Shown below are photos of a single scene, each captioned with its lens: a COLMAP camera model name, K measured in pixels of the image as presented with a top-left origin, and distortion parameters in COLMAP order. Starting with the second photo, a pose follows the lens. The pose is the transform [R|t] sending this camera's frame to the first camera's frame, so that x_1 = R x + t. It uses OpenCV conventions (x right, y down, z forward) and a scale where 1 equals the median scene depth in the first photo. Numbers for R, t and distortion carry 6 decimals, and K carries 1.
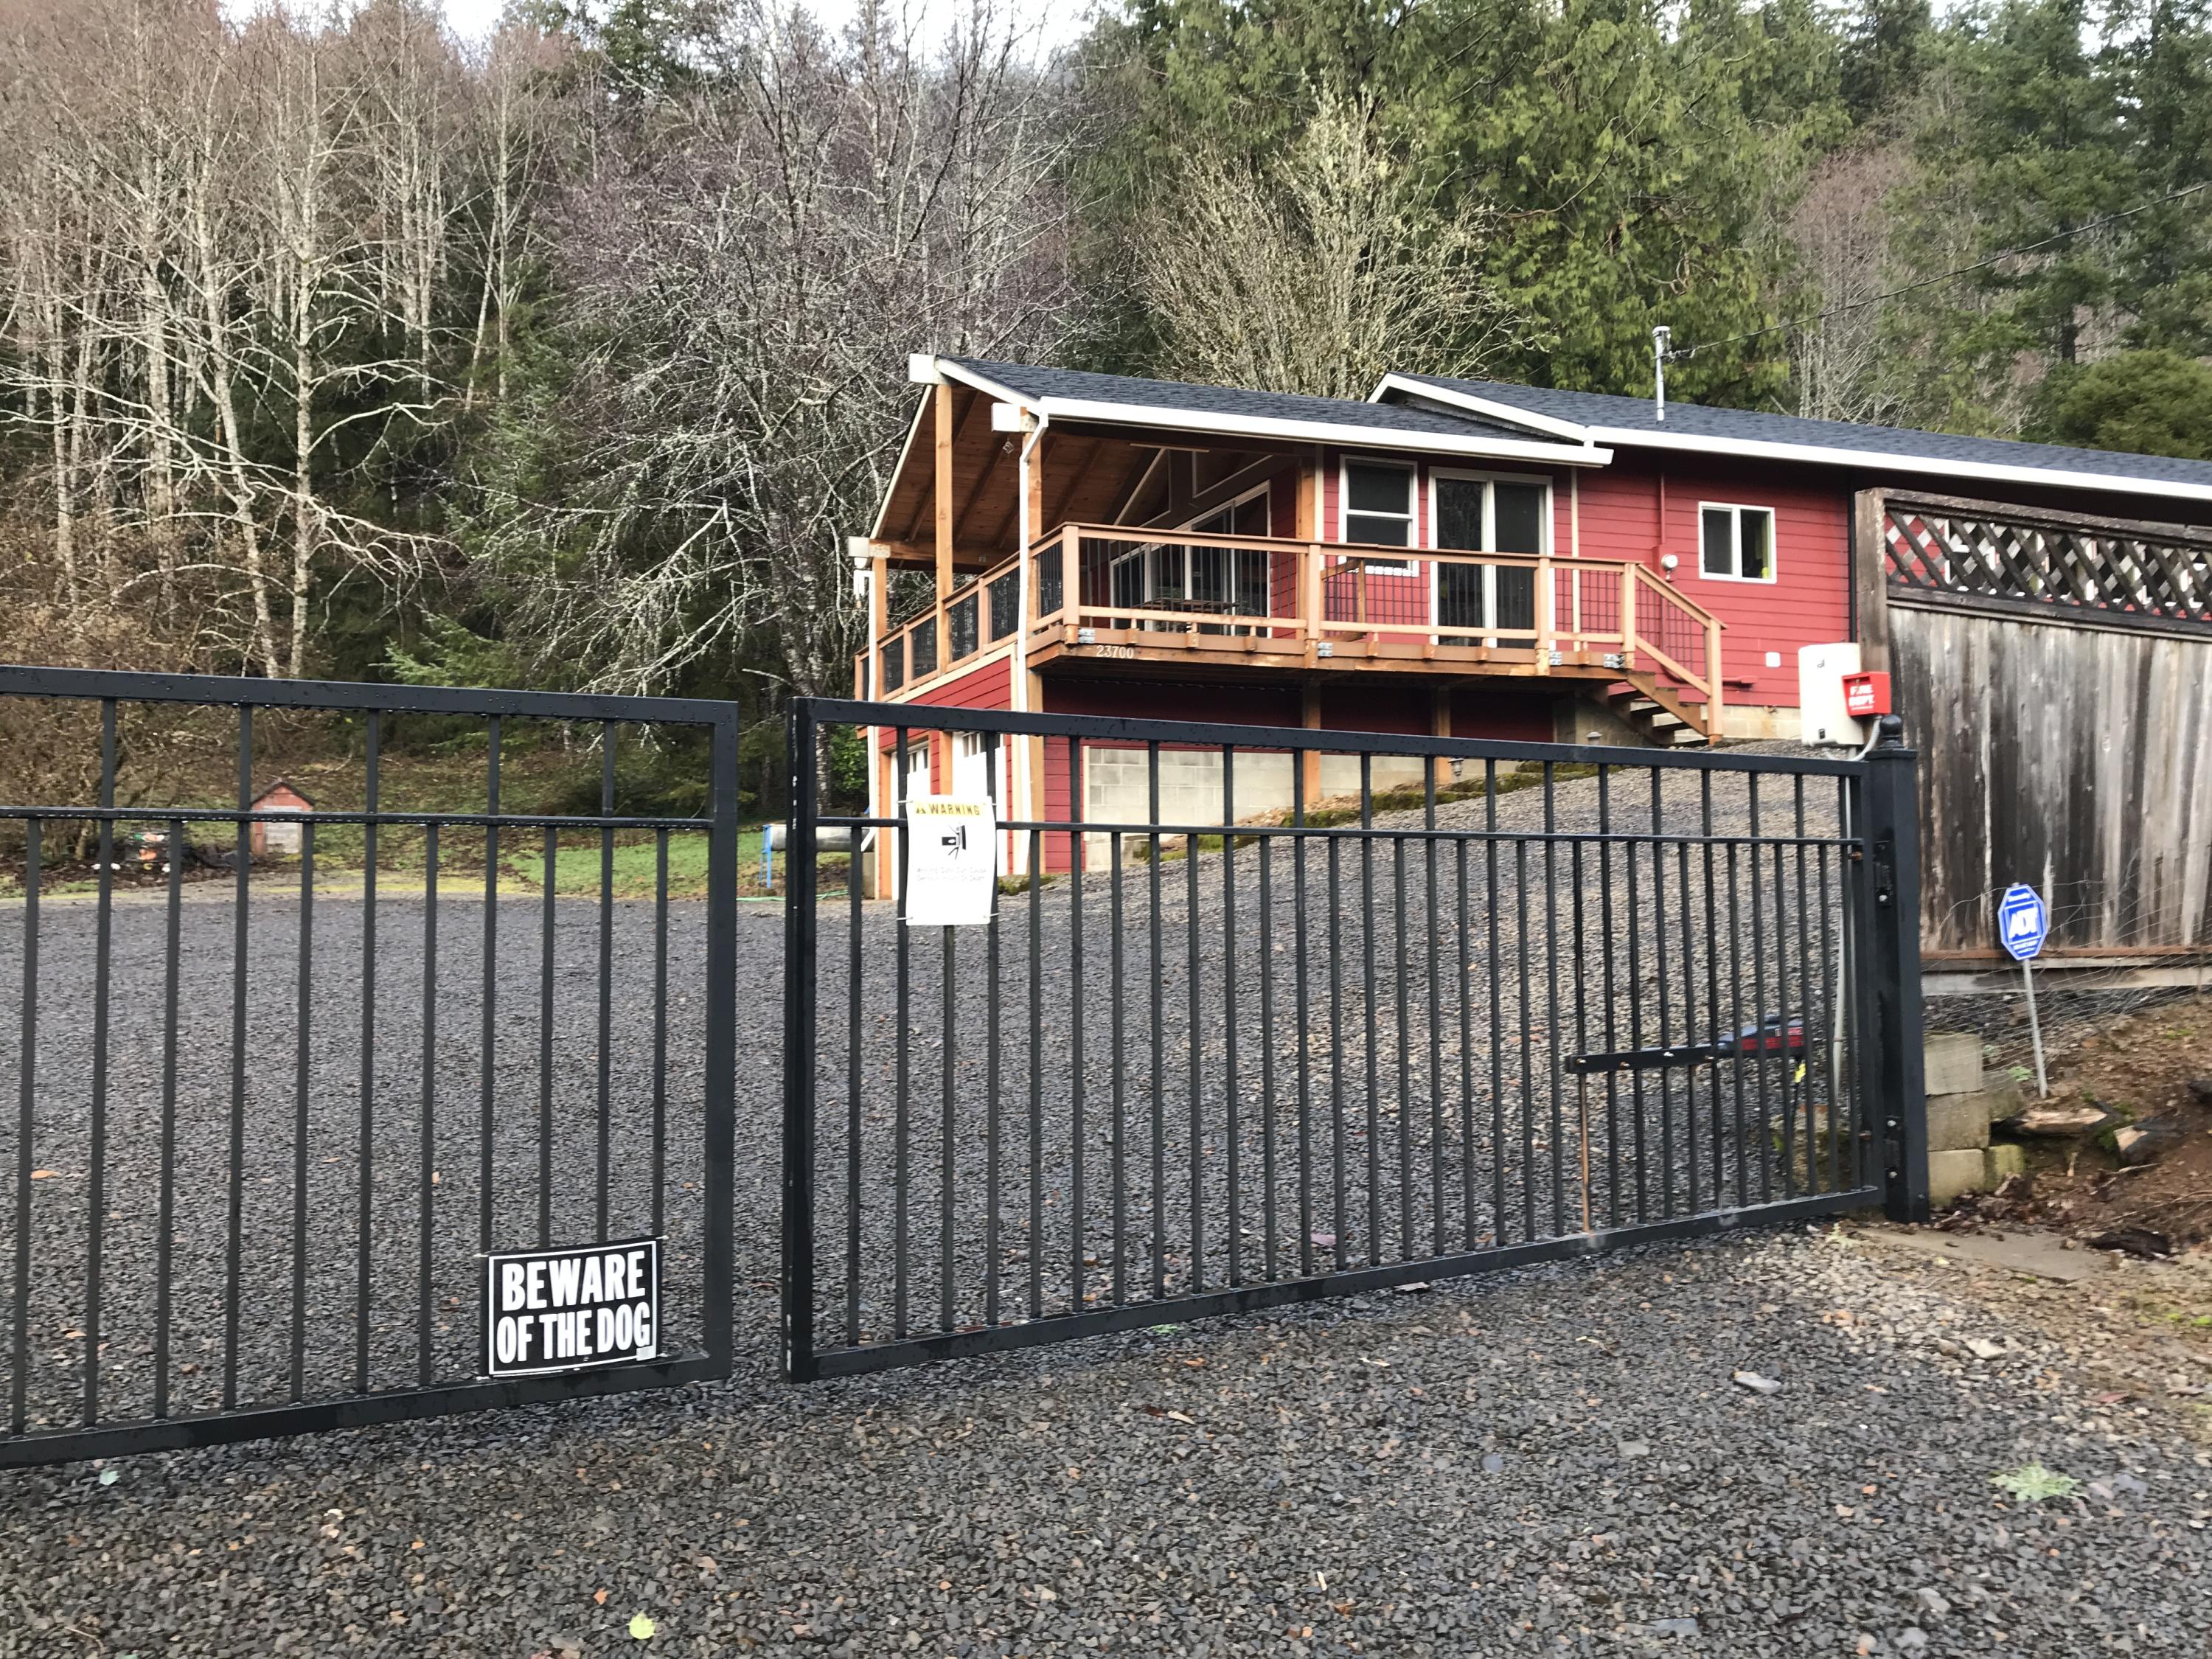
lens RADIAL K [[1783.9, 0, 1120.2], [0, 1783.9, 820.7], [0, 0, 1]] dist [0.009456, -0.019487]
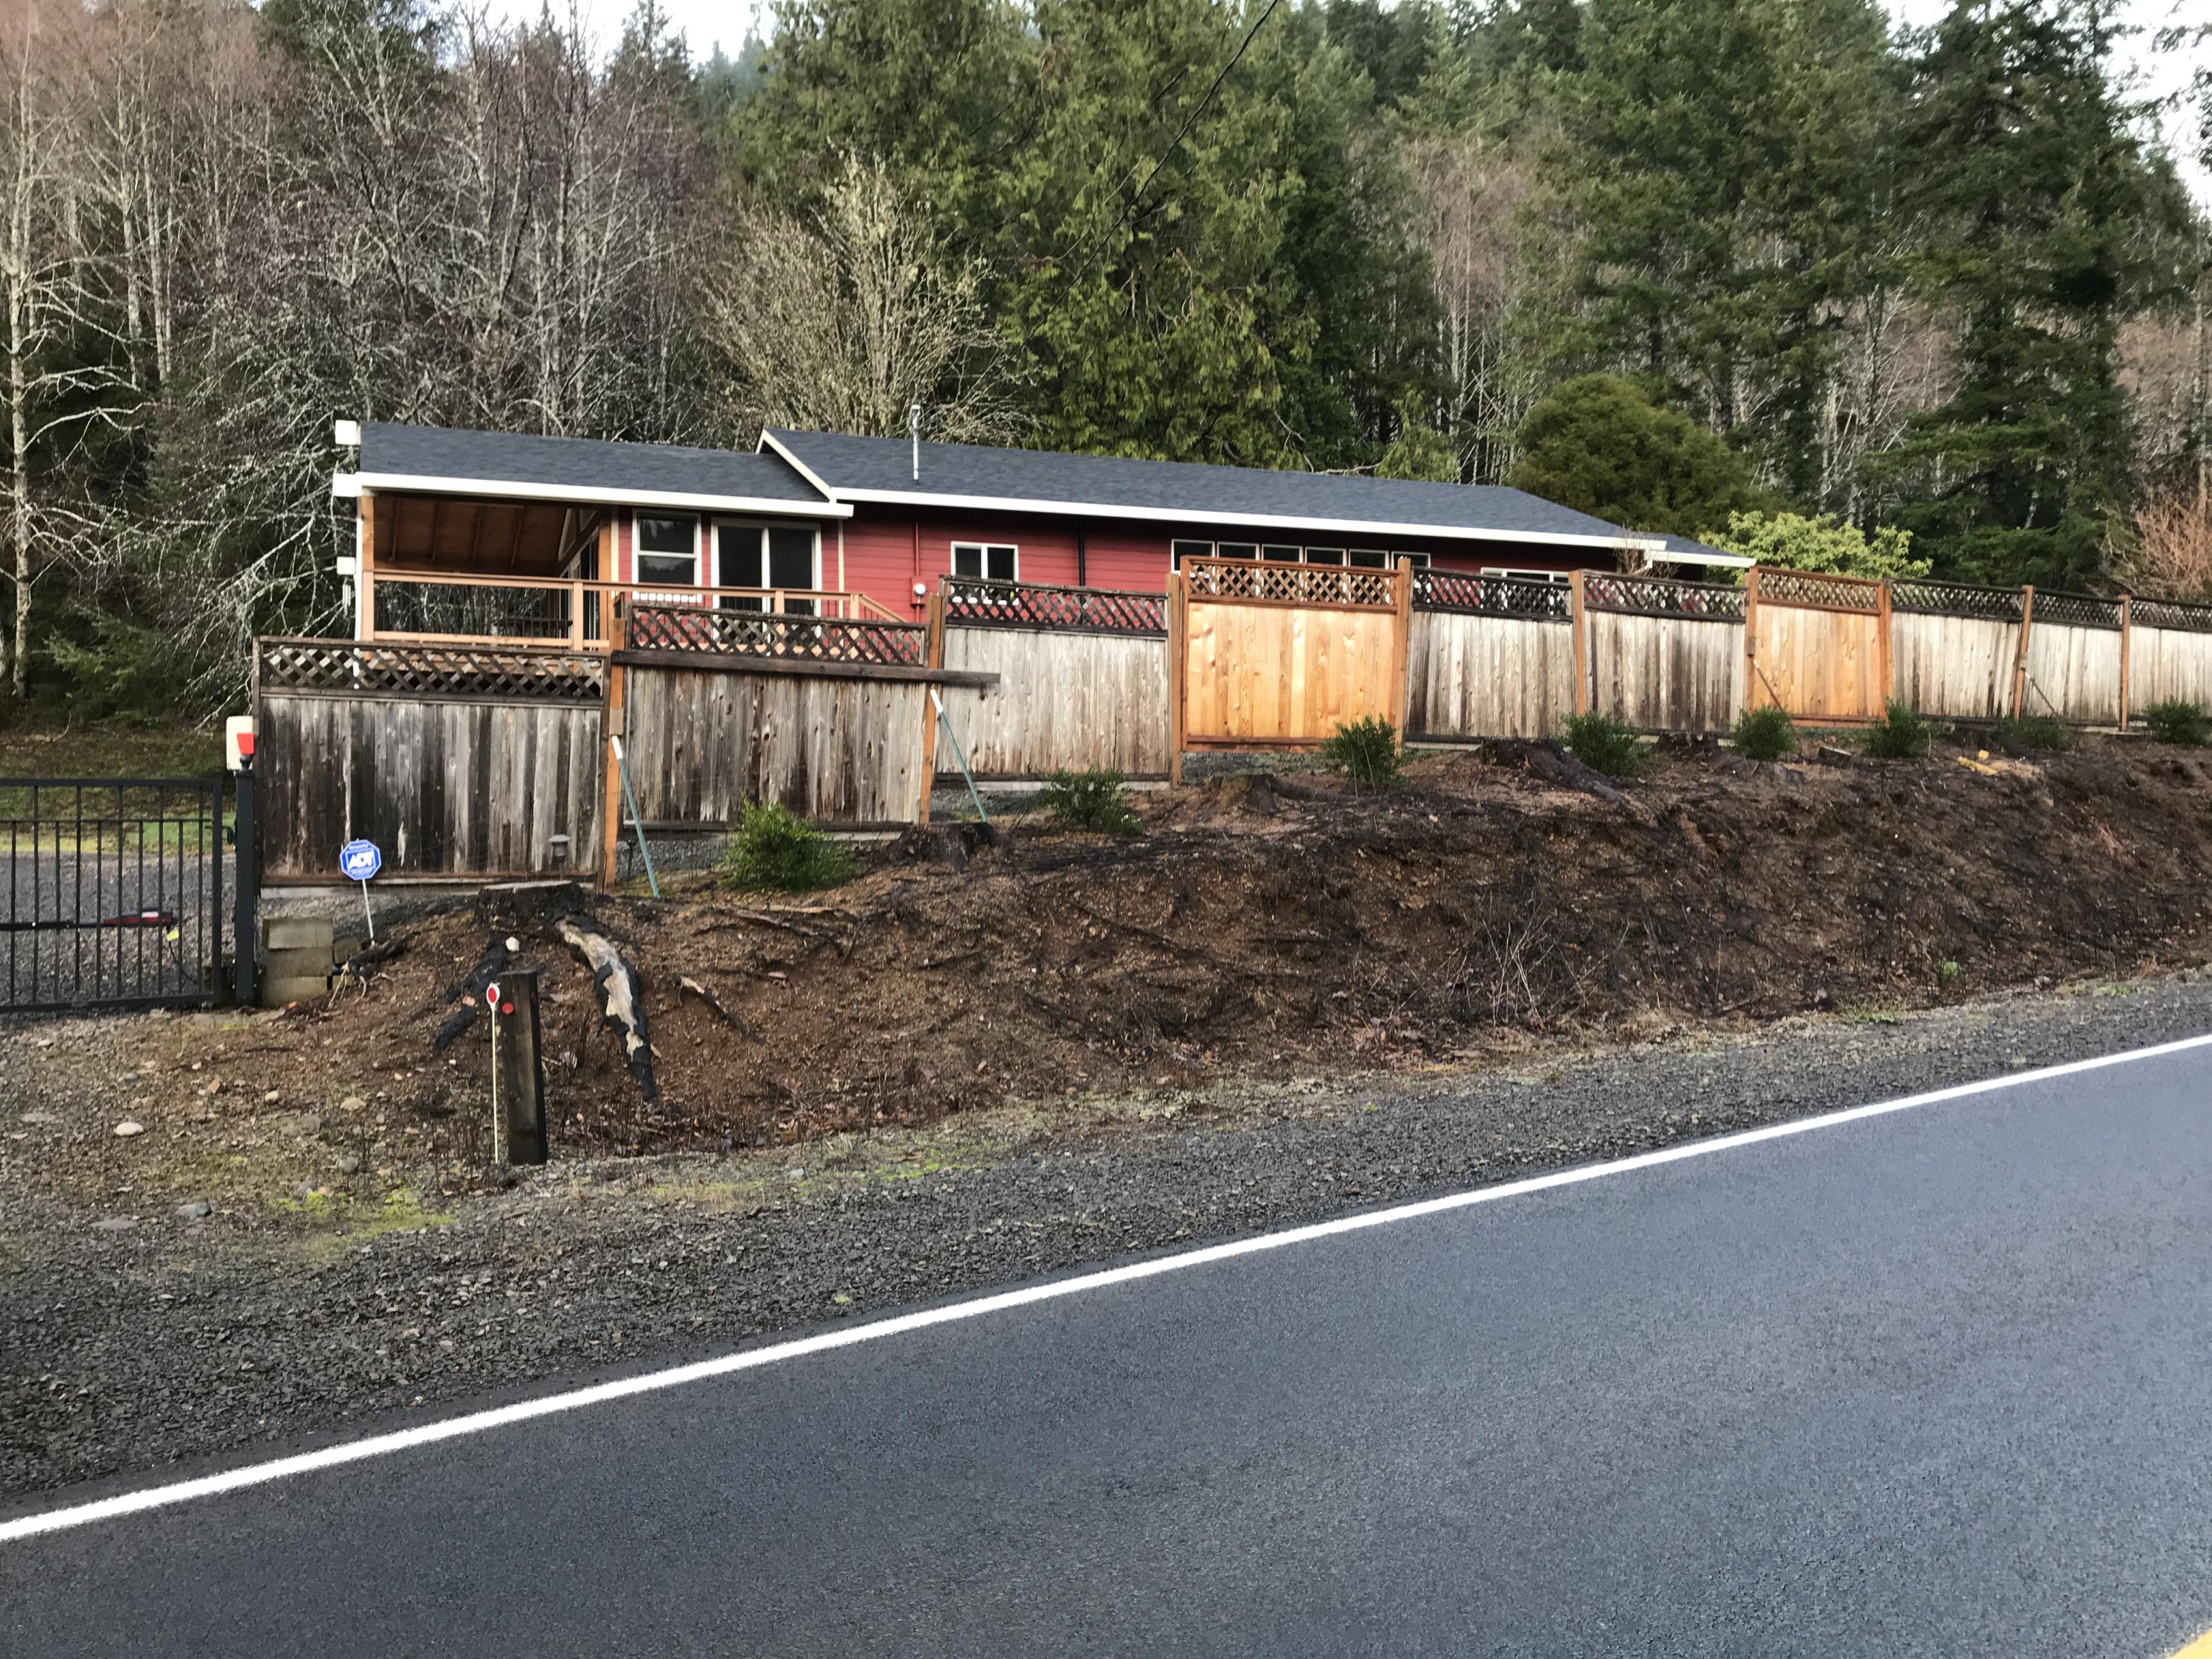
lens RADIAL K [[1783.9, 0, 1090.2], [0, 1783.9, 838.8], [0, 0, 1]] dist [0.009456, -0.019487]
pose [[0.999446, -0.004613, 0.032970, 0.395359], [0.003469, 0.999393, 0.034675, -0.009545], [-0.033110, -0.034542, 0.998855, -0.303785]]
